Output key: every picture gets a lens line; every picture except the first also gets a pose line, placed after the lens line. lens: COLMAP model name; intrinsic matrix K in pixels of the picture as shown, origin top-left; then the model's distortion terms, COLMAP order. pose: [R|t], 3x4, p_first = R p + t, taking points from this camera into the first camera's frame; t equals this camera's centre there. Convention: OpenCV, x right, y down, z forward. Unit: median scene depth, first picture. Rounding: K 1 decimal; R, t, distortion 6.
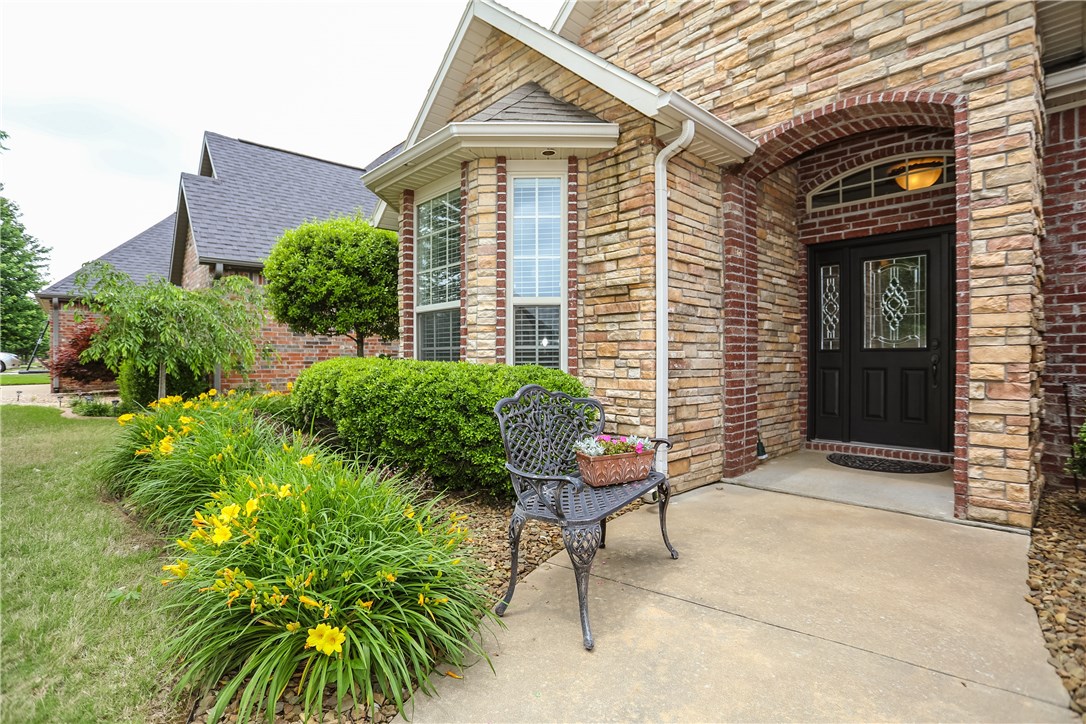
lens RADIAL K [[527.9, 0, 541.4], [0, 527.9, 363.0], [0, 0, 1]] dist [-0.065883, 0.025395]
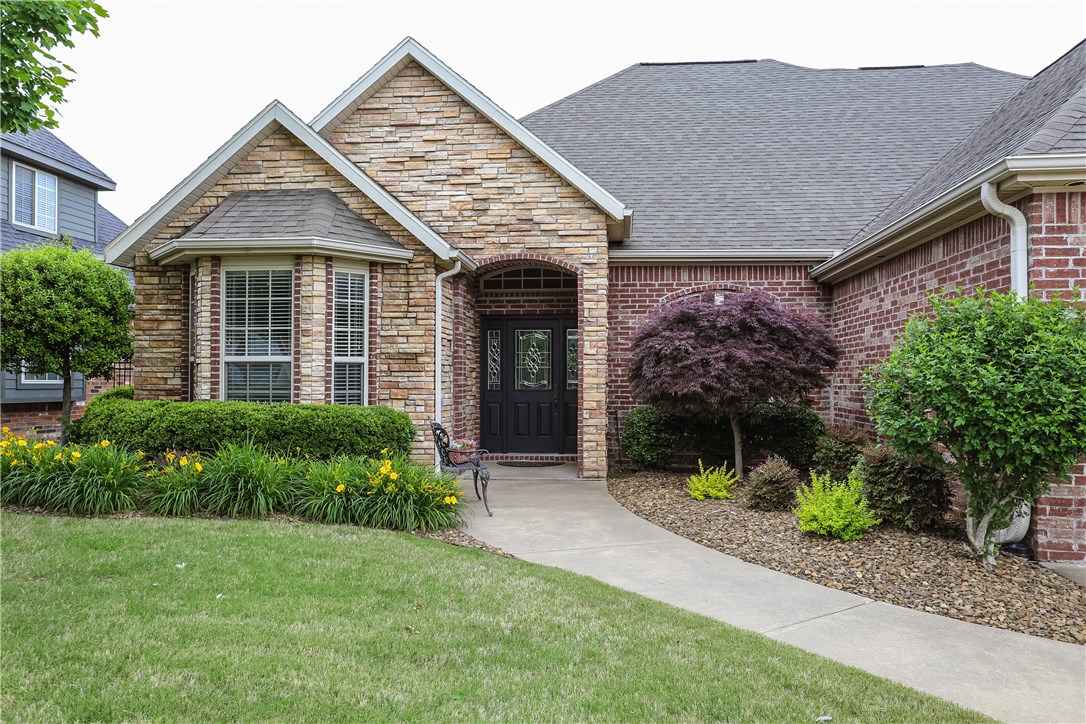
lens RADIAL K [[879.3, 0, 541.6], [0, 879.3, 366.1], [0, 0, 1]] dist [-0.007138, -0.000730]
pose [[0.745854, 0.012209, 0.665998, -1.232678], [0.003494, 0.999747, -0.022240, -0.046991], [-0.666100, 0.018915, 0.745622, -1.146395]]
